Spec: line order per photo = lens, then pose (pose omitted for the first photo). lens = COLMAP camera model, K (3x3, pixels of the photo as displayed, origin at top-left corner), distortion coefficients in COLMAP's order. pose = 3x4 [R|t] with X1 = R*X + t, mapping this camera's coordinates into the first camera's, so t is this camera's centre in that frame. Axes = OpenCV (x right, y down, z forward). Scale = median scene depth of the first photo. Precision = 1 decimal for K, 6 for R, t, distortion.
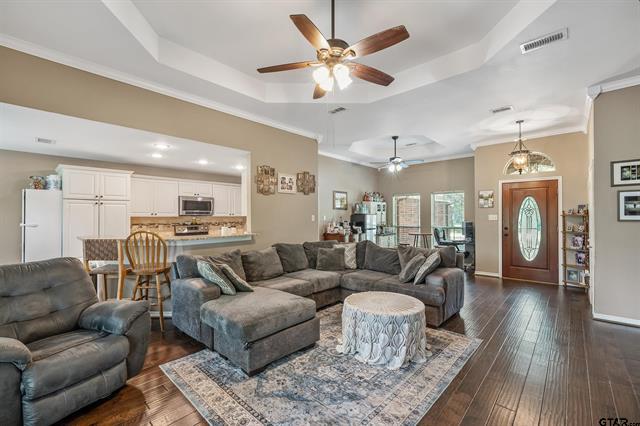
lens RADIAL K [[284.0, 0, 321.4], [0, 284.0, 214.2], [0, 0, 1]] dist [0.010229, 0.000185]
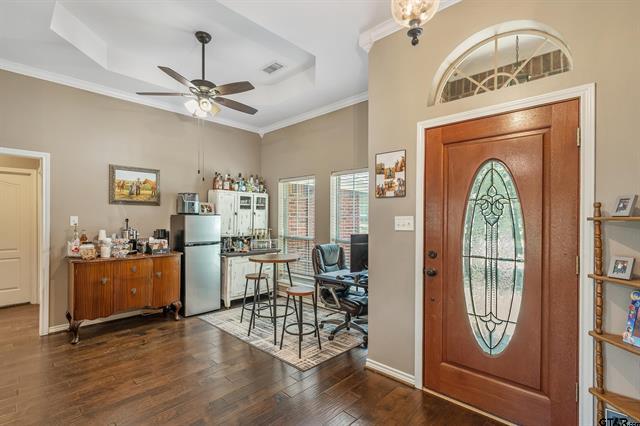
lens RADIAL K [[297.1, 0, 324.8], [0, 297.1, 217.4], [0, 0, 1]] dist [-0.000798, 0.000449]
pose [[0.999587, 0.006778, -0.027910, 0.514562], [-0.006624, 0.999962, 0.005613, 0.002219], [0.027947, -0.005426, 0.999595, 0.615550]]
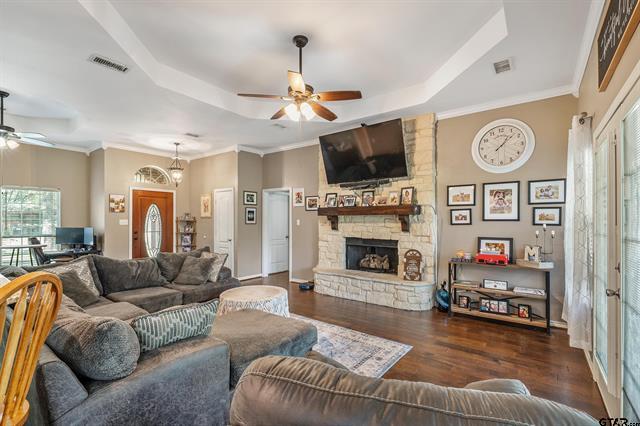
lens RADIAL K [[284.0, 0, 319.7], [0, 284.0, 219.1], [0, 0, 1]] dist [0.010229, 0.000185]
pose [[-0.068767, 0.007342, 0.997606, -0.456975], [-0.009737, 0.999920, -0.008031, 0.002203], [-0.997585, -0.010266, -0.068690, 0.381637]]
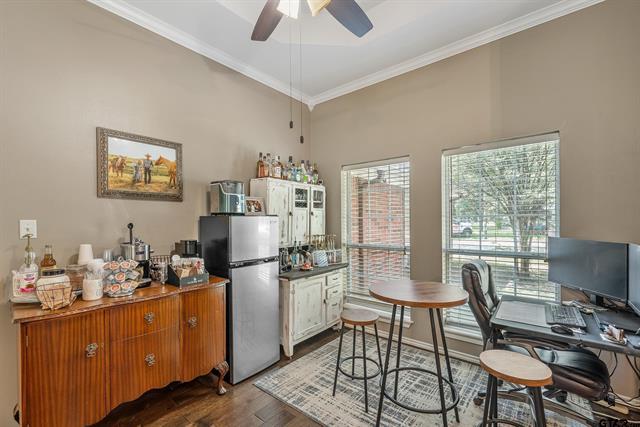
lens RADIAL K [[272.3, 0, 317.9], [0, 272.3, 222.2], [0, 0, 1]] dist [-0.005134, -0.000278]
pose [[0.999459, -0.006054, 0.032337, 0.296863], [0.005631, 0.999898, 0.013139, 0.007060], [-0.032414, -0.012950, 0.999391, 0.893513]]
